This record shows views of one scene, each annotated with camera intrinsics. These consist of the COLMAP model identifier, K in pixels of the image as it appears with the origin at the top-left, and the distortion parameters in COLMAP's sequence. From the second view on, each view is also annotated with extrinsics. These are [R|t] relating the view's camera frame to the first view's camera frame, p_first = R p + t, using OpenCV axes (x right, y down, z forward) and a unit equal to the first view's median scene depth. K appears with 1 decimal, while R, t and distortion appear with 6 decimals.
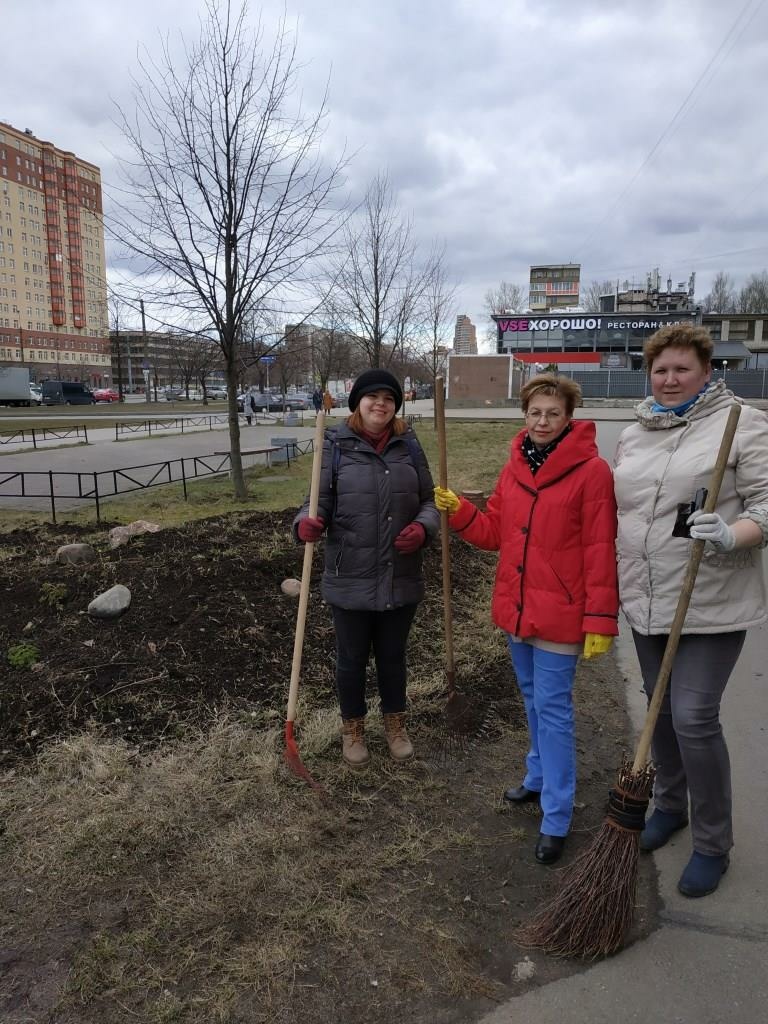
lens RADIAL K [[726.5, 0, 382.4], [0, 726.5, 510.3], [0, 0, 1]] dist [-0.008216, 0.007143]
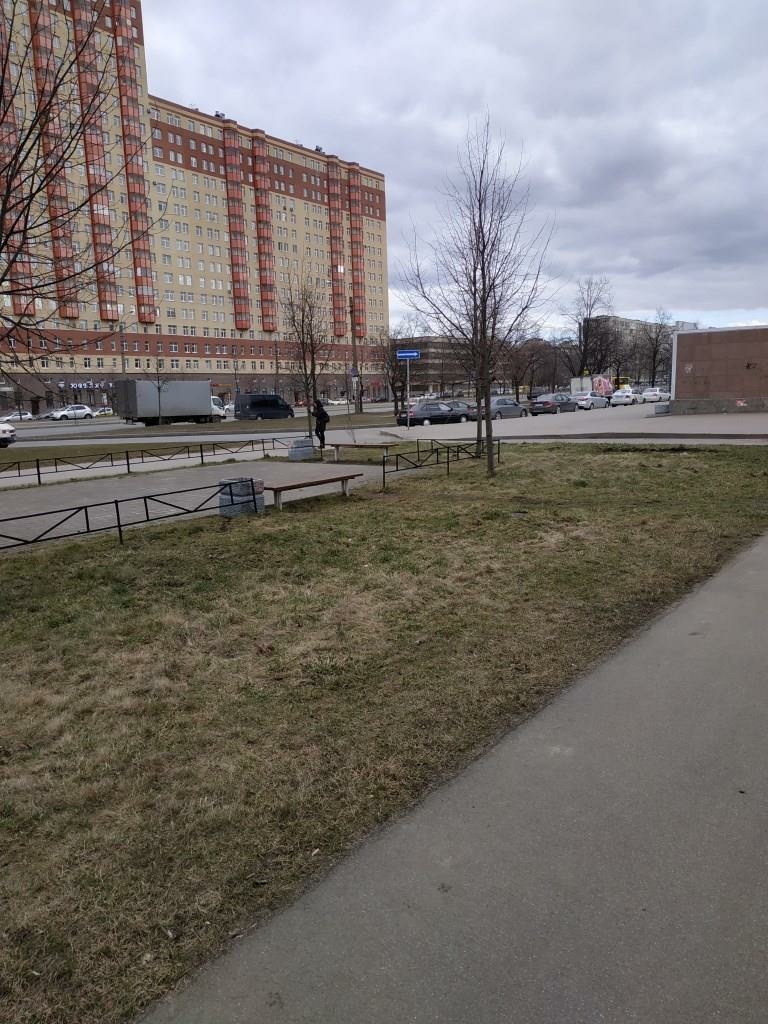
lens RADIAL K [[726.5, 0, 375.8], [0, 726.5, 521.1], [0, 0, 1]] dist [-0.008216, 0.007143]
pose [[0.908091, 0.037102, -0.417125, 0.033339], [-0.033756, 0.999311, 0.015398, -0.017619], [0.417409, 0.000097, 0.908719, 0.113082]]
